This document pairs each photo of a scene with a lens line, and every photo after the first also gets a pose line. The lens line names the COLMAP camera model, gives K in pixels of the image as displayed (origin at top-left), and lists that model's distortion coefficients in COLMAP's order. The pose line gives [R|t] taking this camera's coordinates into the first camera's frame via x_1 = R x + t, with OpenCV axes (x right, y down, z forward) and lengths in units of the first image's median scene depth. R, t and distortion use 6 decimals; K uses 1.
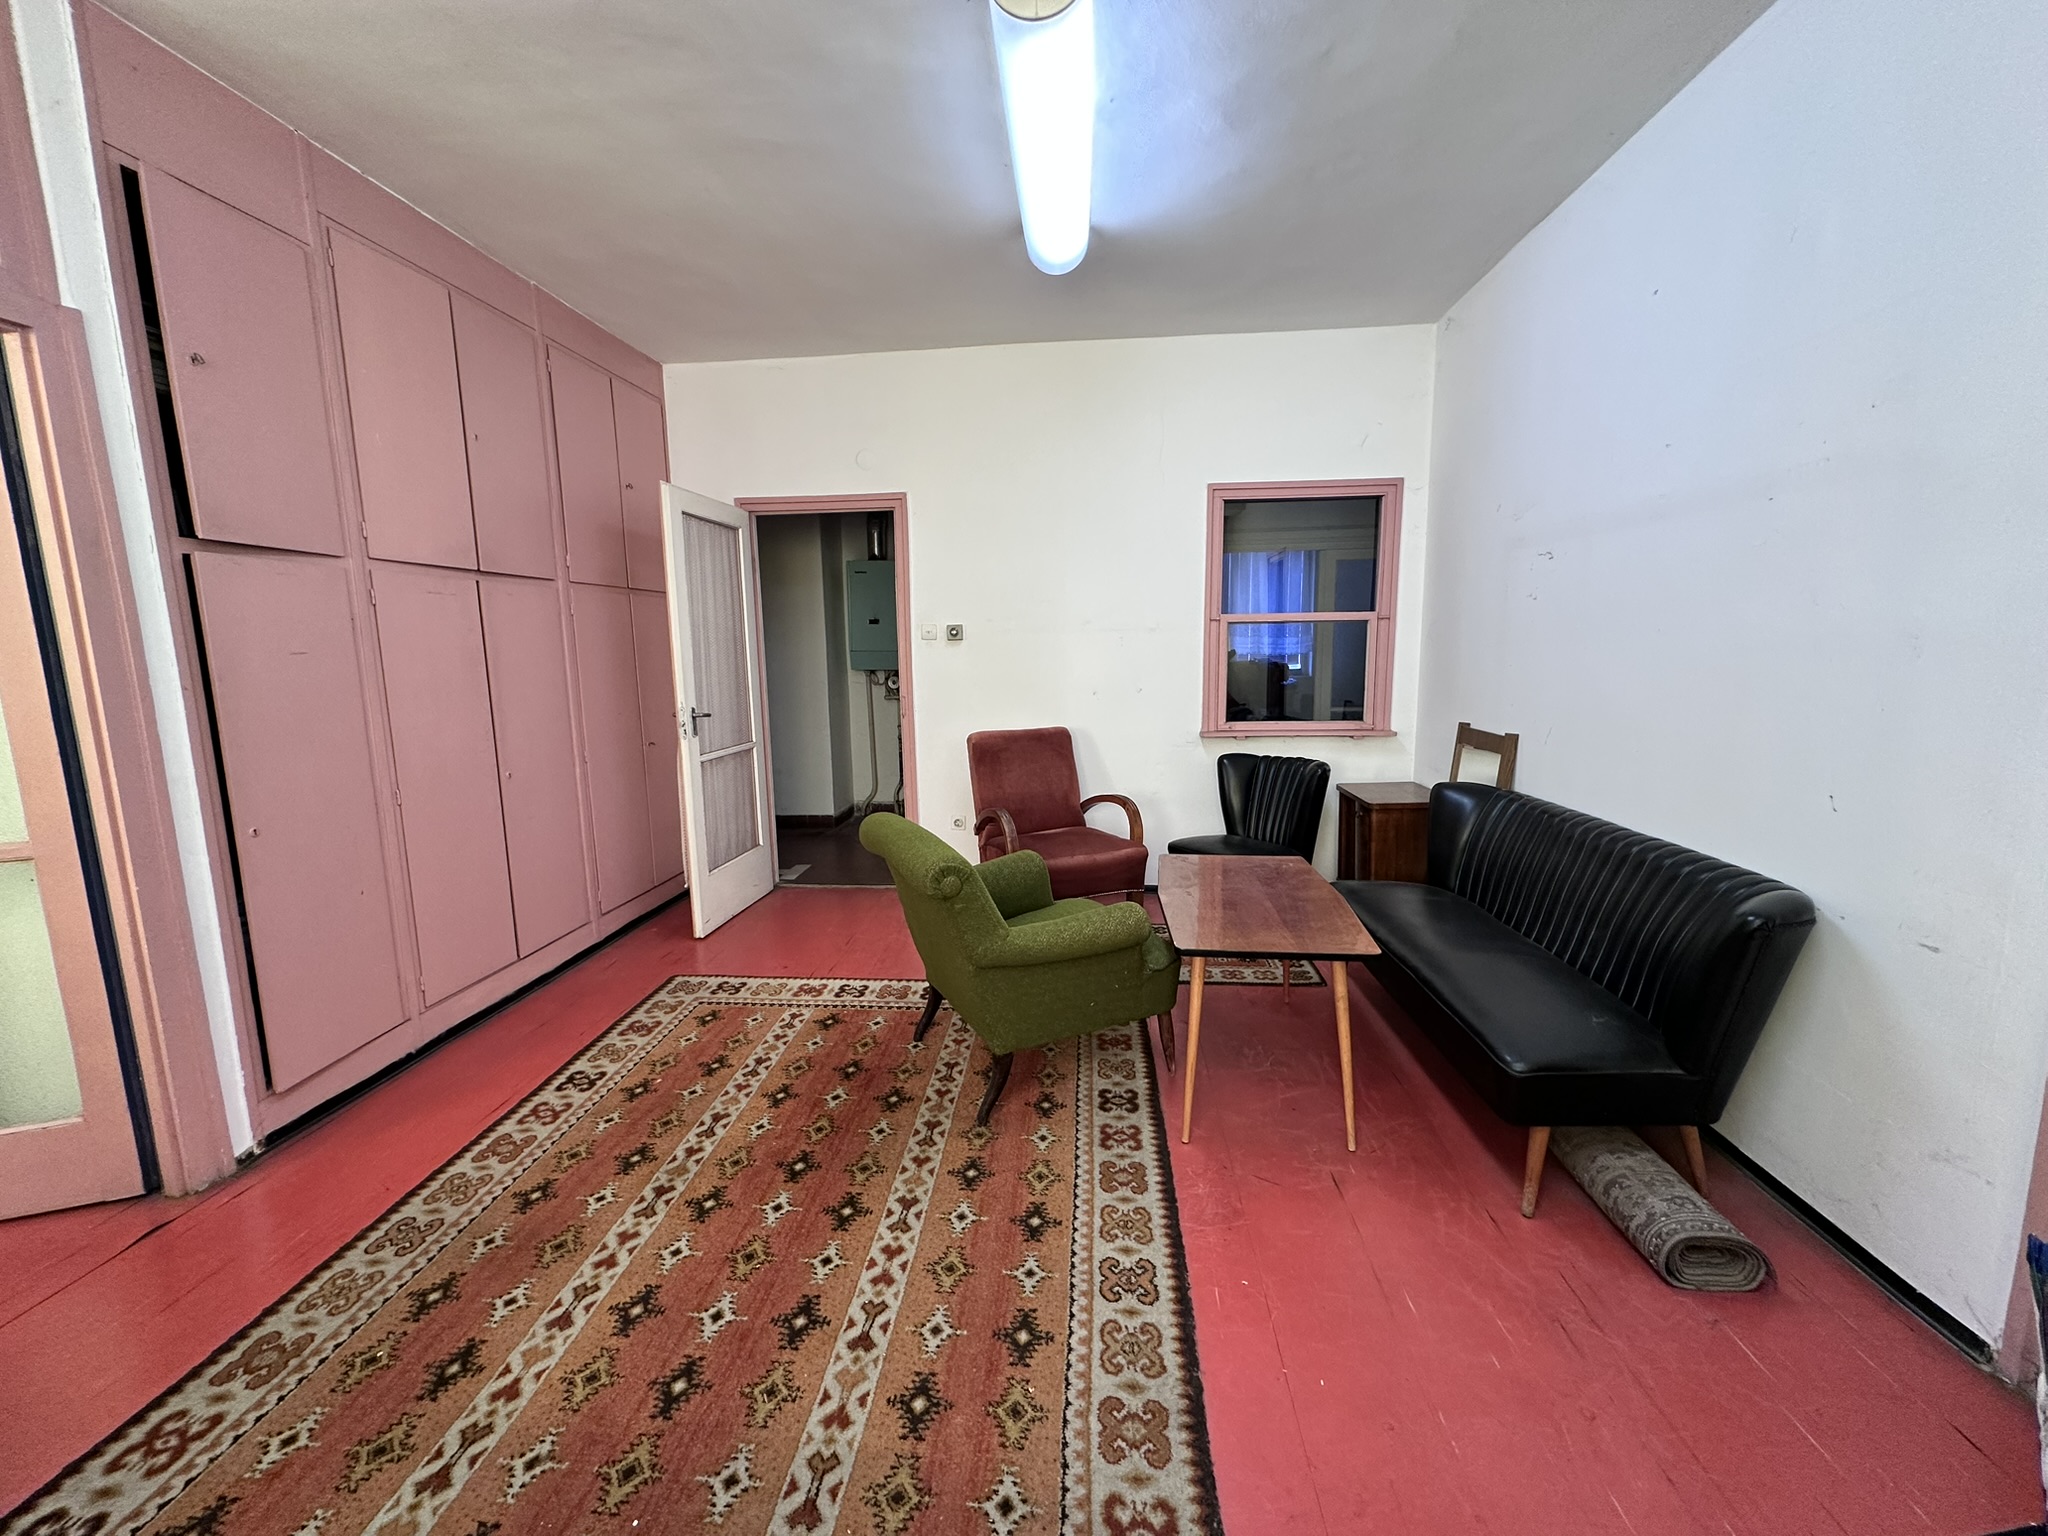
lens RADIAL K [[814.0, 0, 1025.4], [0, 814.0, 767.0], [0, 0, 1]] dist [-0.003458, -0.000365]
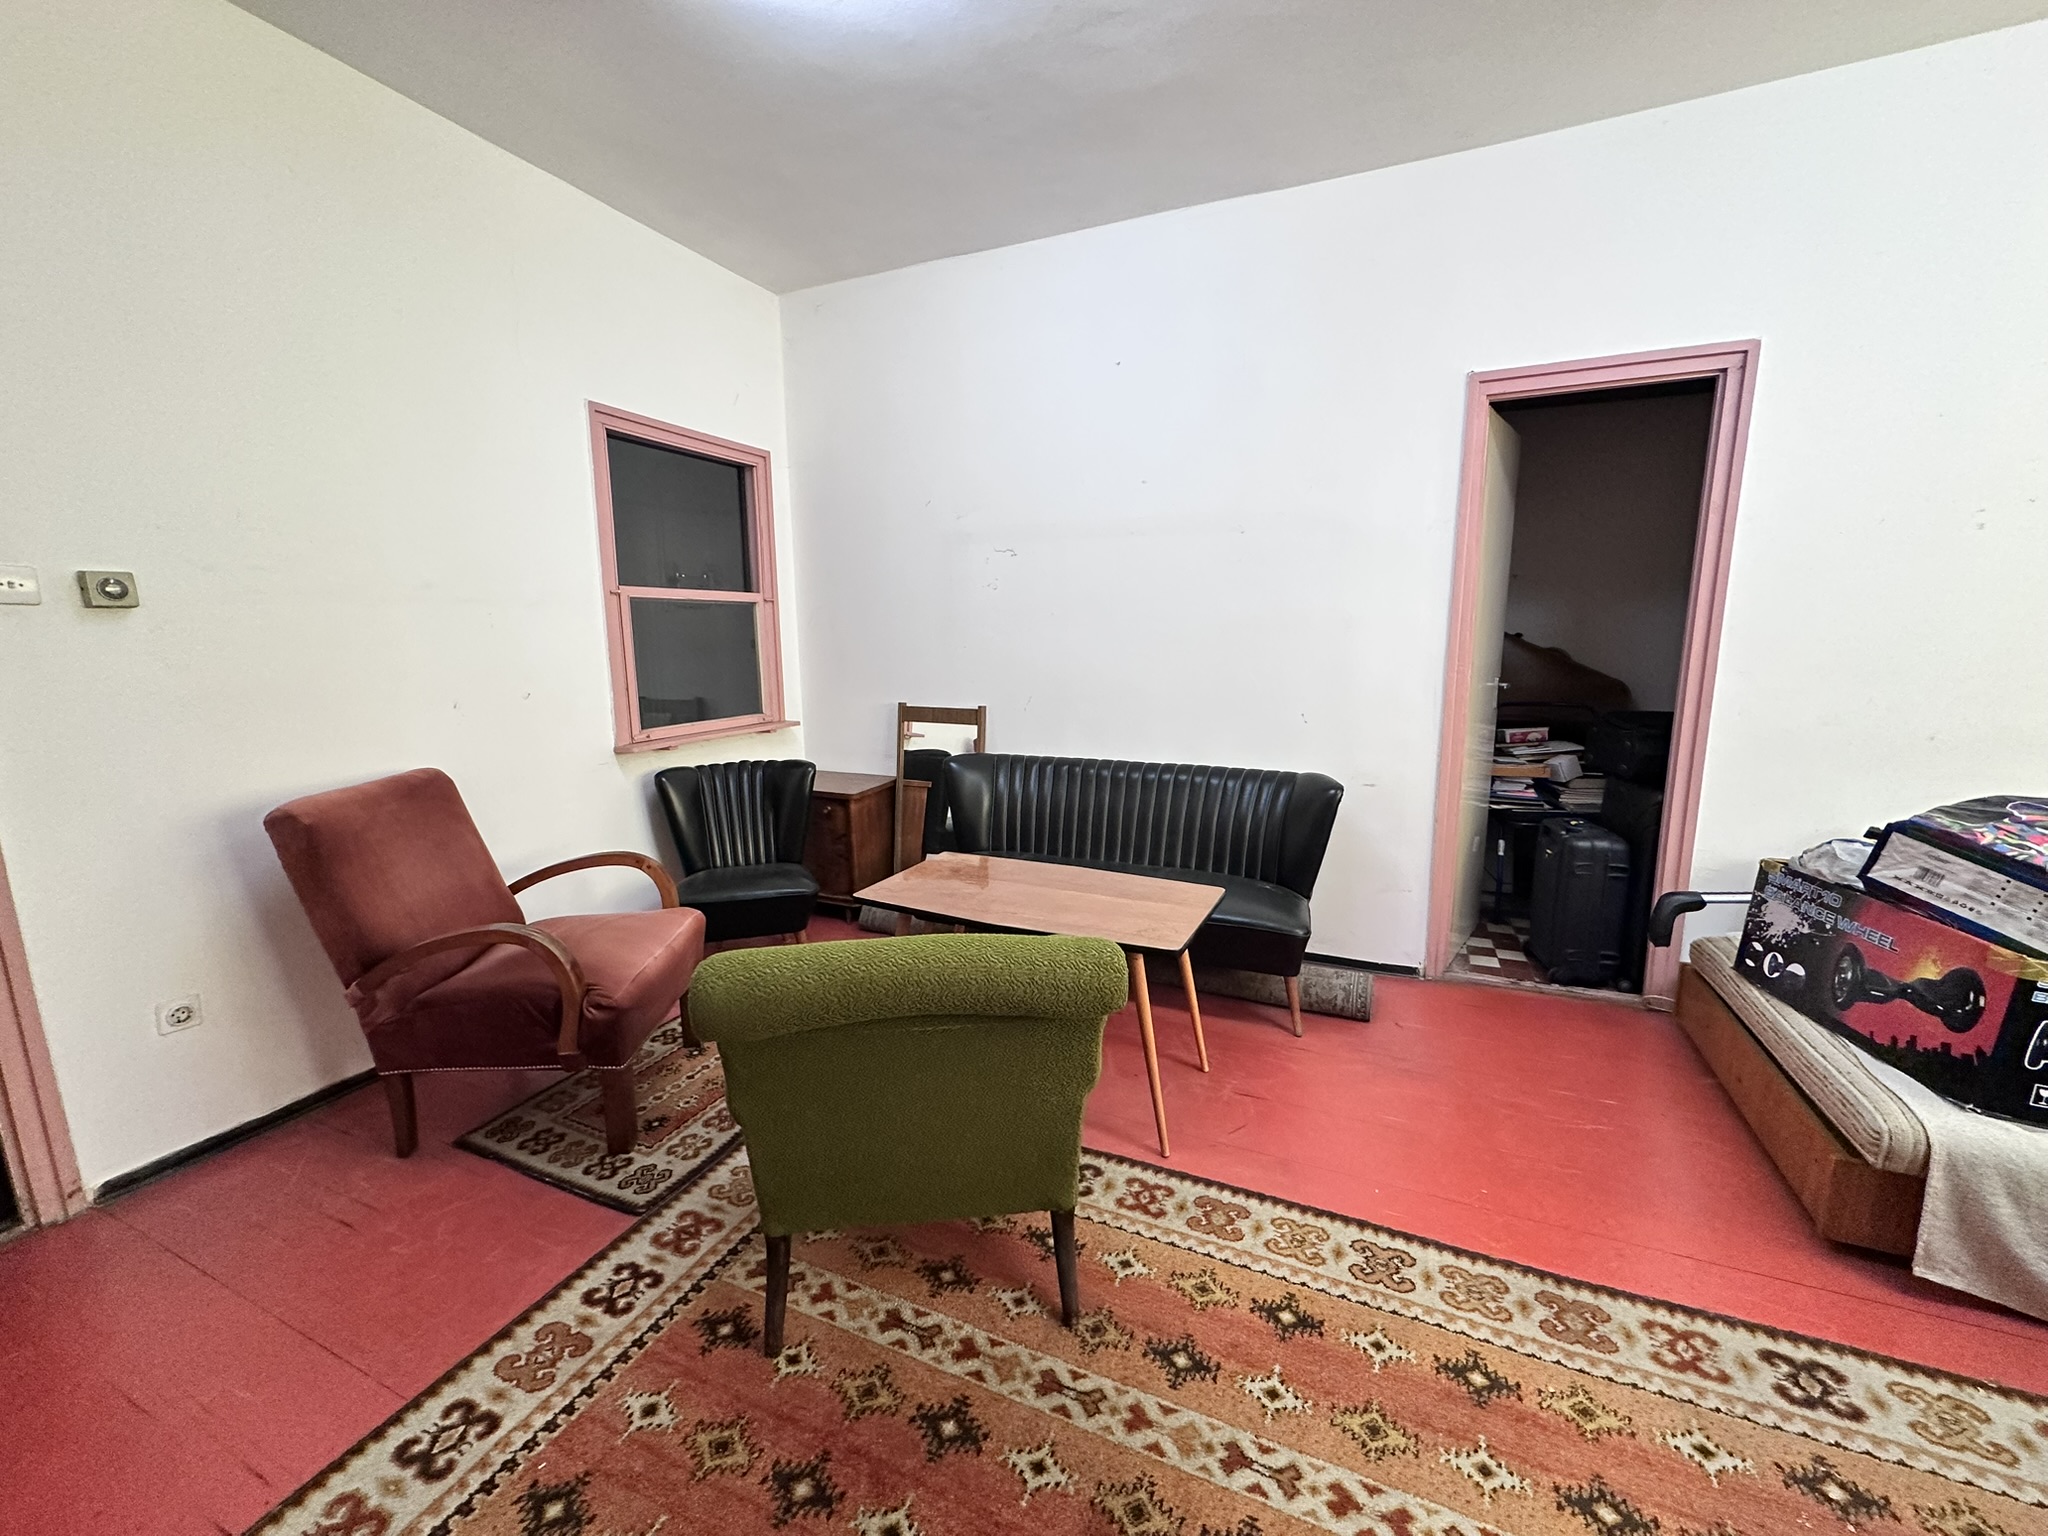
lens RADIAL K [[814.0, 0, 1023.7], [0, 814.0, 764.2], [0, 0, 1]] dist [-0.003458, -0.000365]
pose [[0.331963, -0.143995, 0.932237, -0.462337], [0.147330, 0.984066, 0.099537, -0.064107], [-0.931716, 0.104304, 0.347888, 0.555880]]
